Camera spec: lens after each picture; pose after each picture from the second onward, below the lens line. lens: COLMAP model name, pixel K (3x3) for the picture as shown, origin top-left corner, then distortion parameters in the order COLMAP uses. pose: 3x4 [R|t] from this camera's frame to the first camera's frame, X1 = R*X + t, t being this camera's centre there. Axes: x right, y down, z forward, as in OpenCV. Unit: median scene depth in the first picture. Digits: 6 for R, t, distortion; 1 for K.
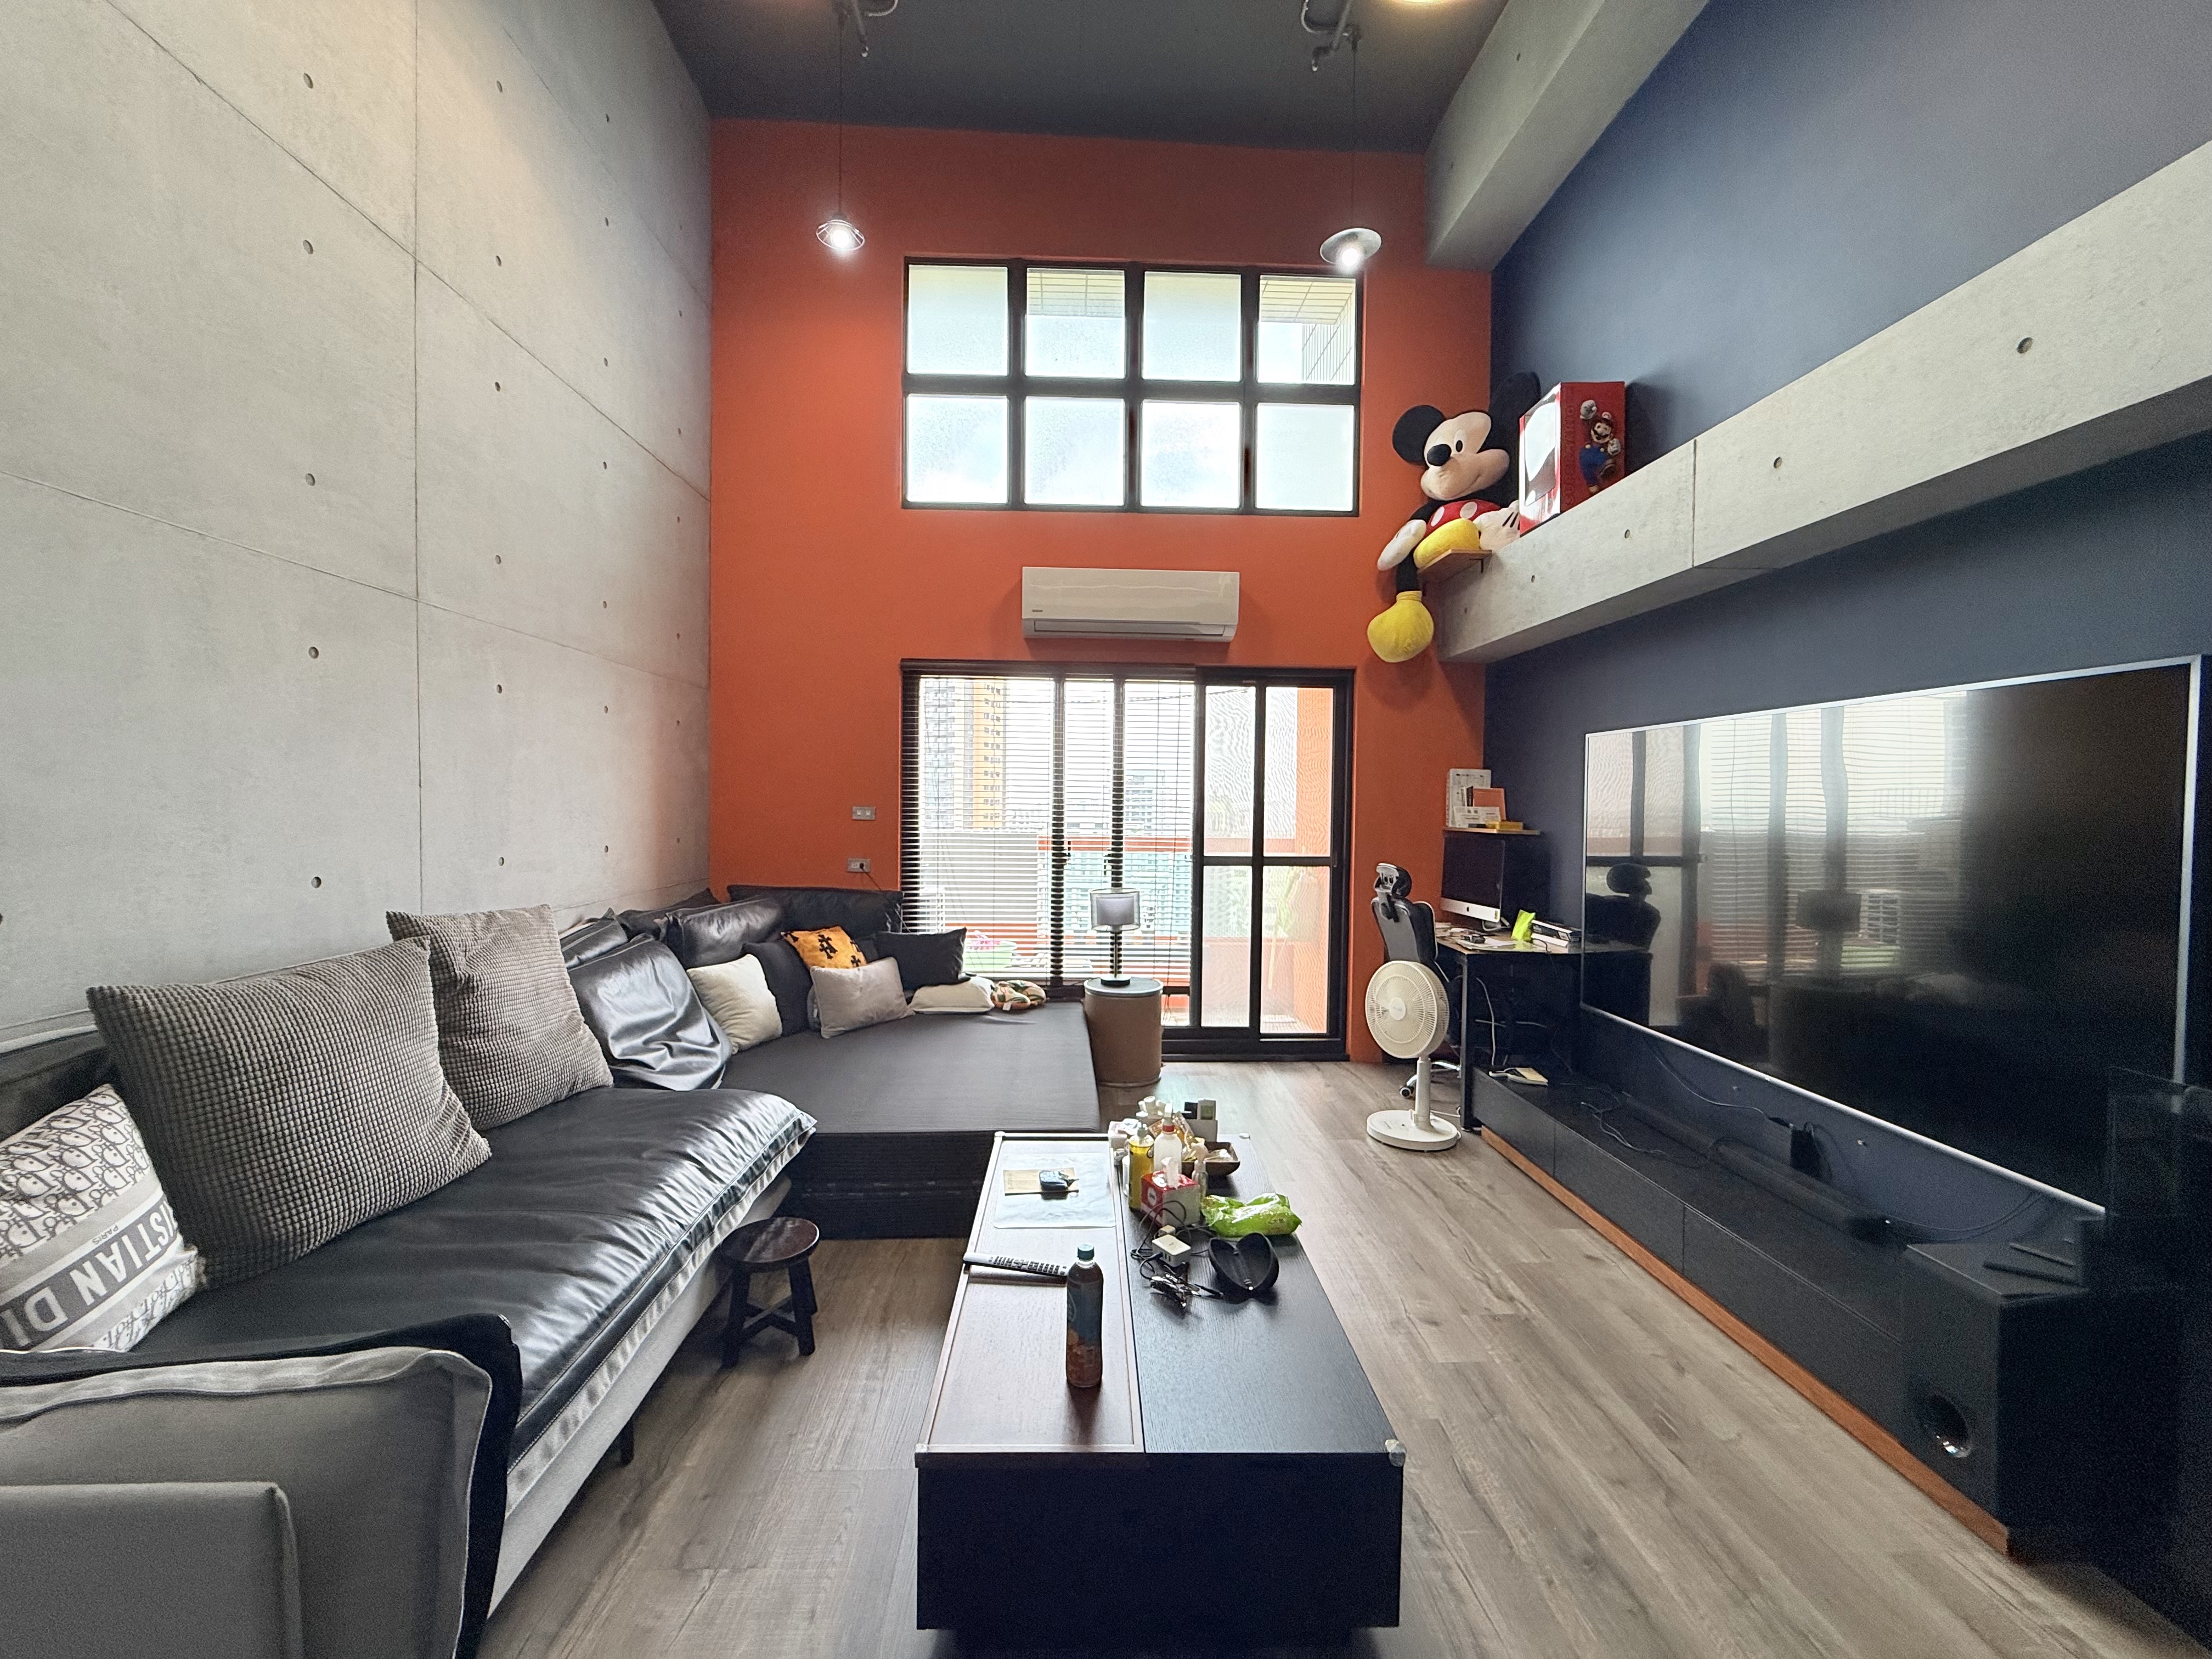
lens RADIAL K [[887.1, 0, 1109.4], [0, 887.1, 838.3], [0, 0, 1]] dist [-0.004136, 0.000384]
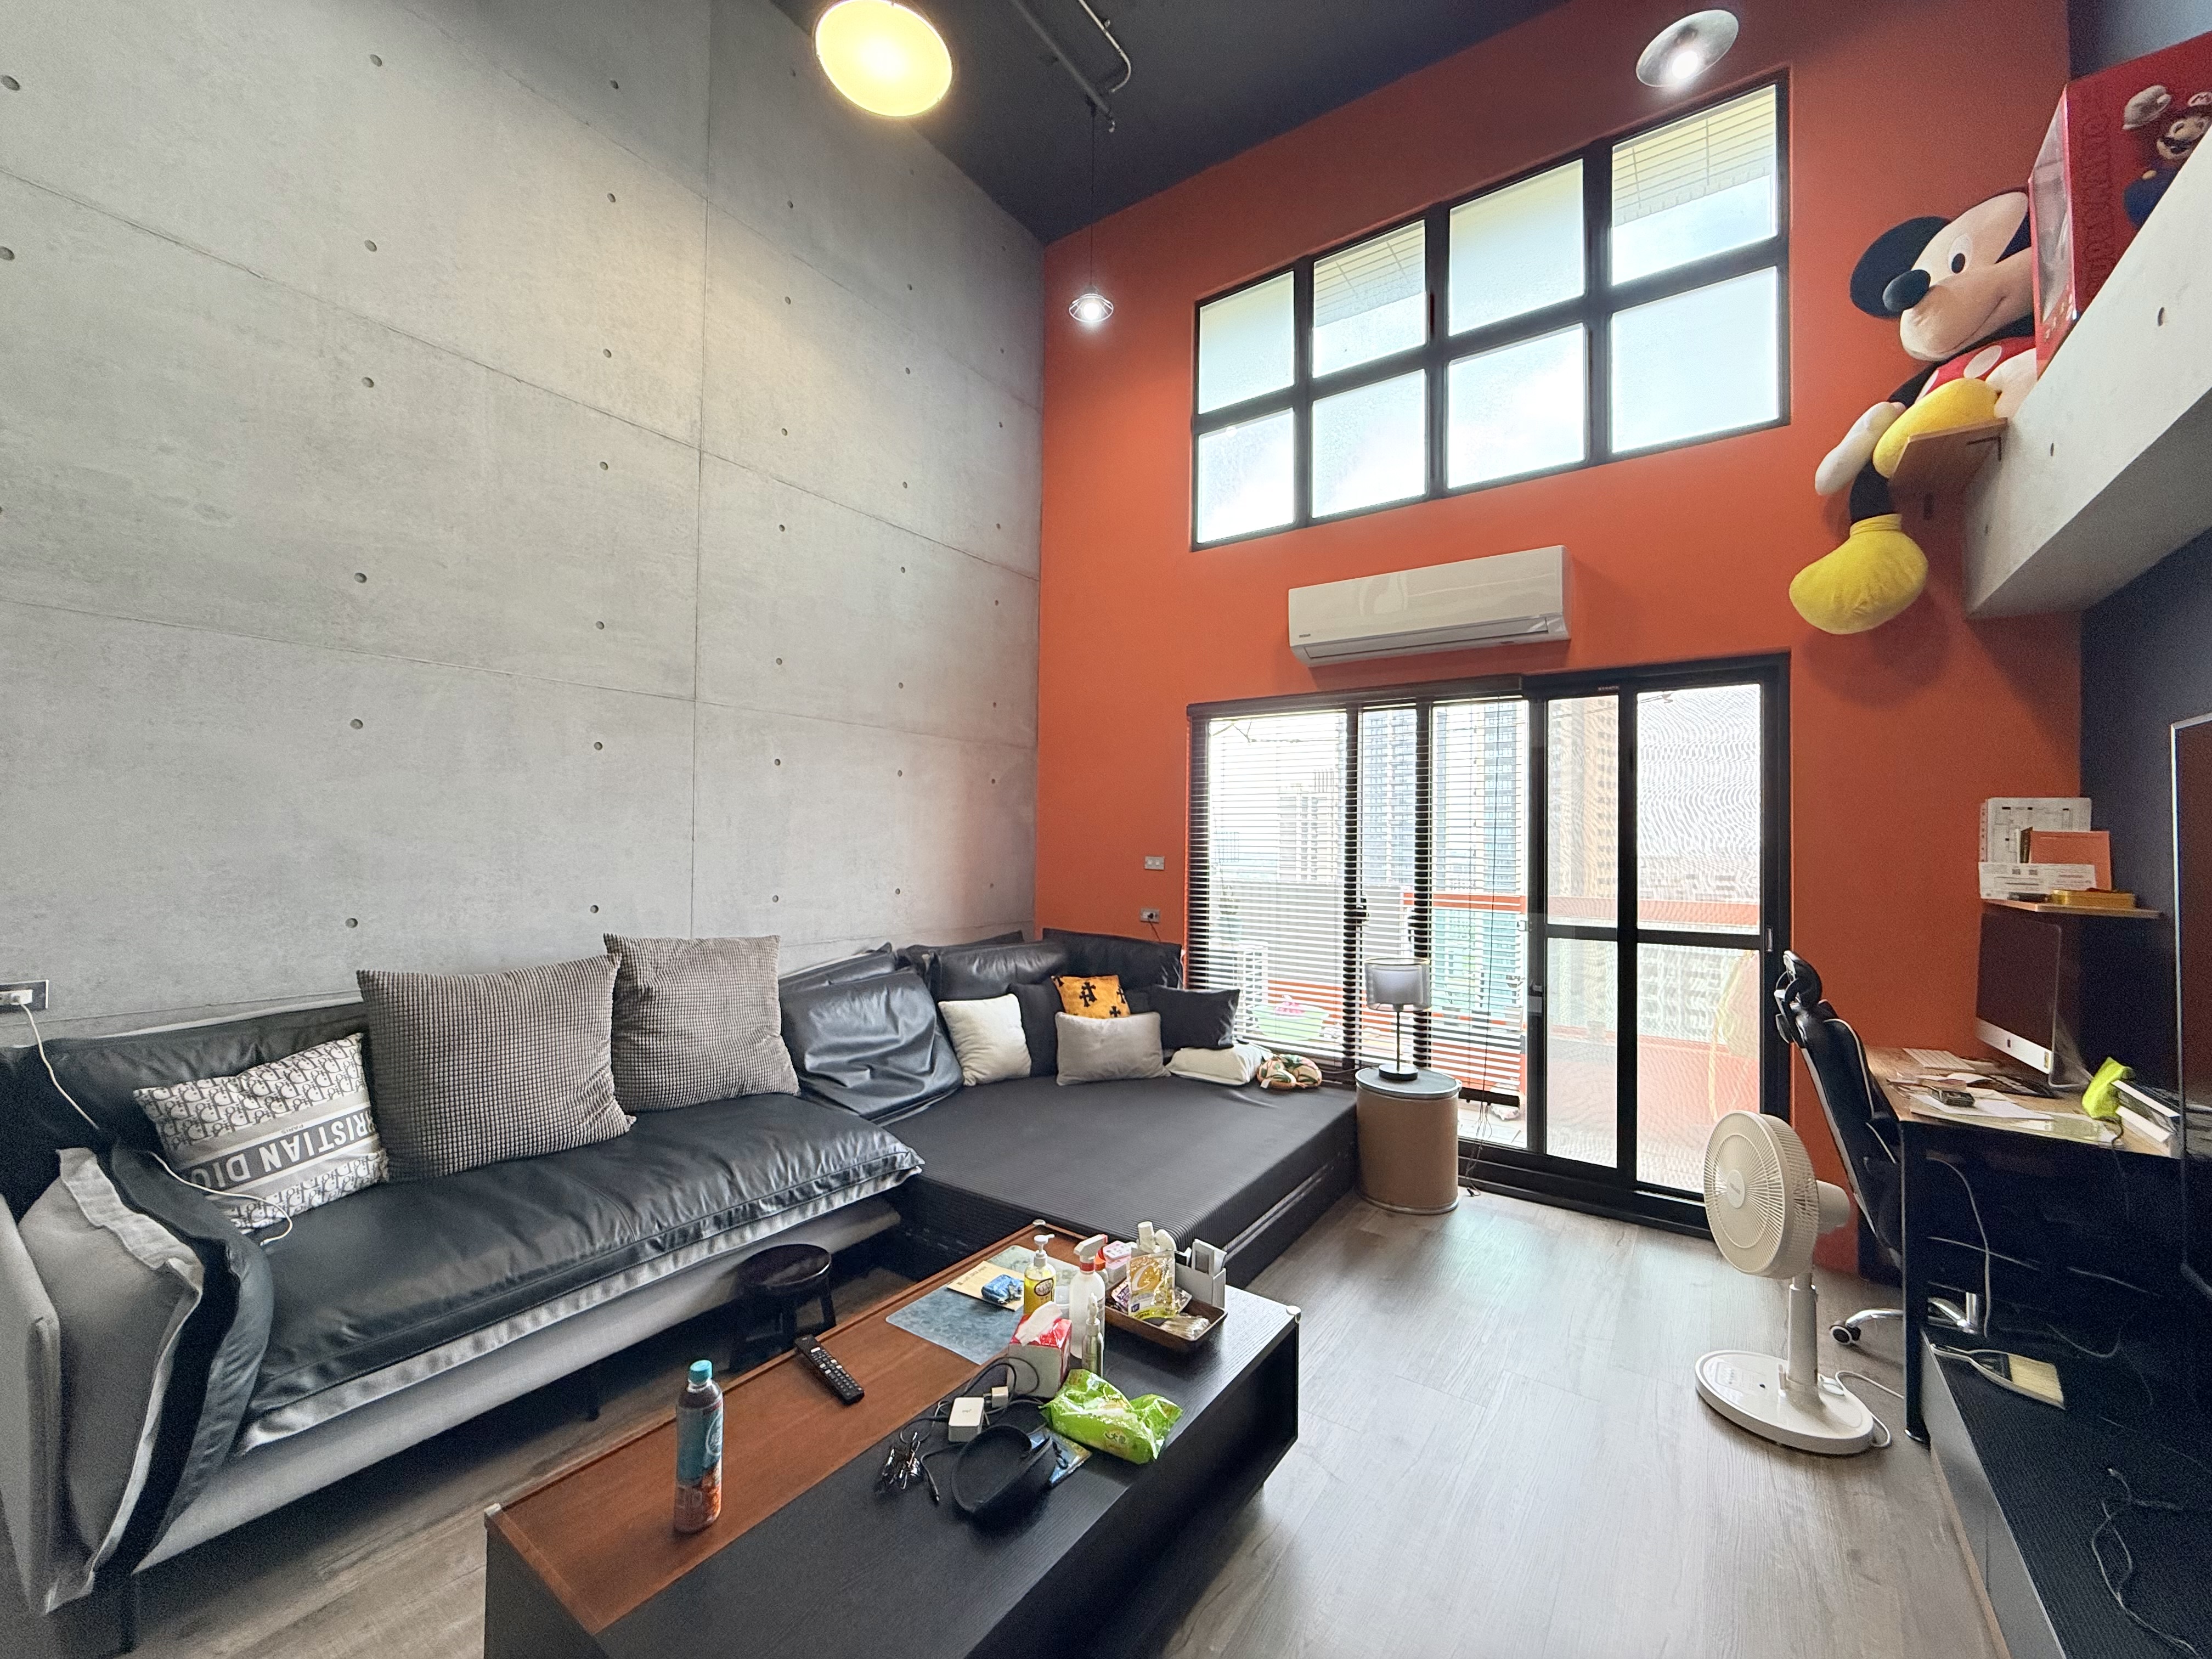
lens RADIAL K [[887.1, 0, 1095.3], [0, 887.1, 836.2], [0, 0, 1]] dist [-0.004136, 0.000384]
pose [[0.790004, -0.006992, -0.613062, 0.308376], [-0.026696, 0.998594, -0.045791, -0.011769], [0.612520, 0.052541, 0.788707, 0.196442]]
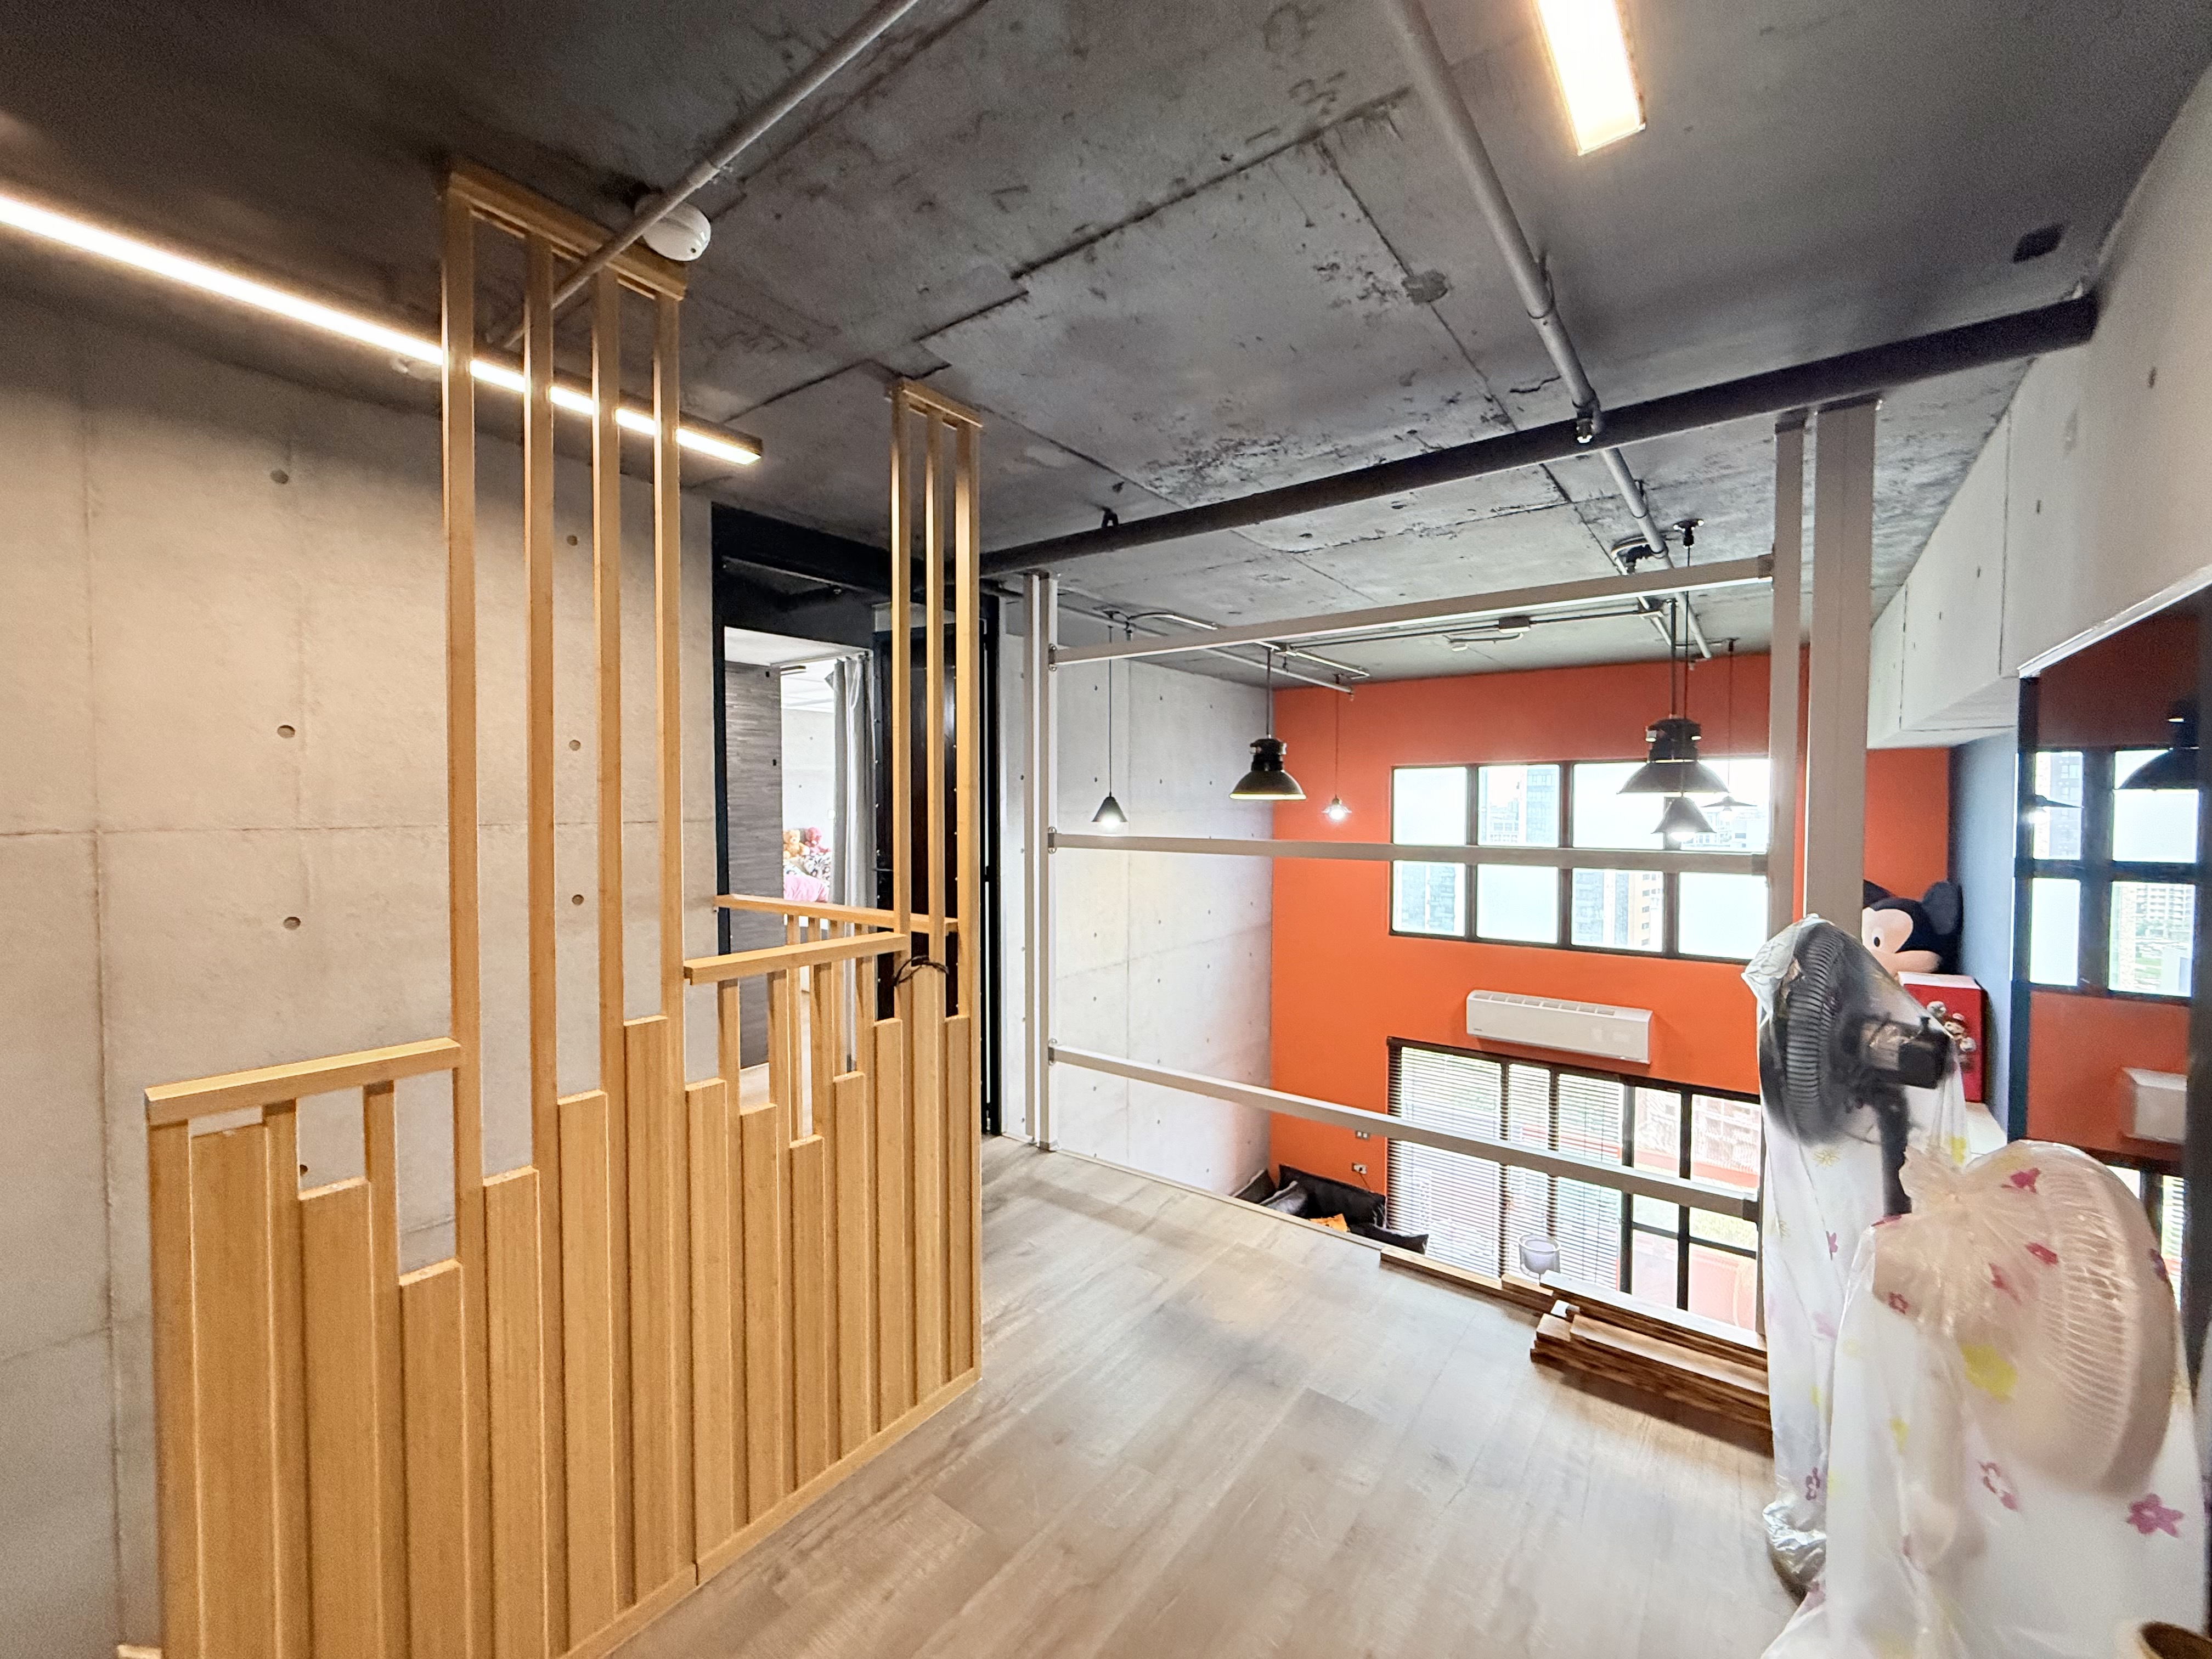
lens RADIAL K [[887.1, 0, 1098.4], [0, 887.1, 838.2], [0, 0, 1]] dist [-0.004136, 0.000384]
pose [[0.766014, 0.013030, -0.642692, 0.372389], [-0.015312, 0.999881, 0.002022, -0.581017], [0.642642, 0.008292, 0.766122, -0.481622]]
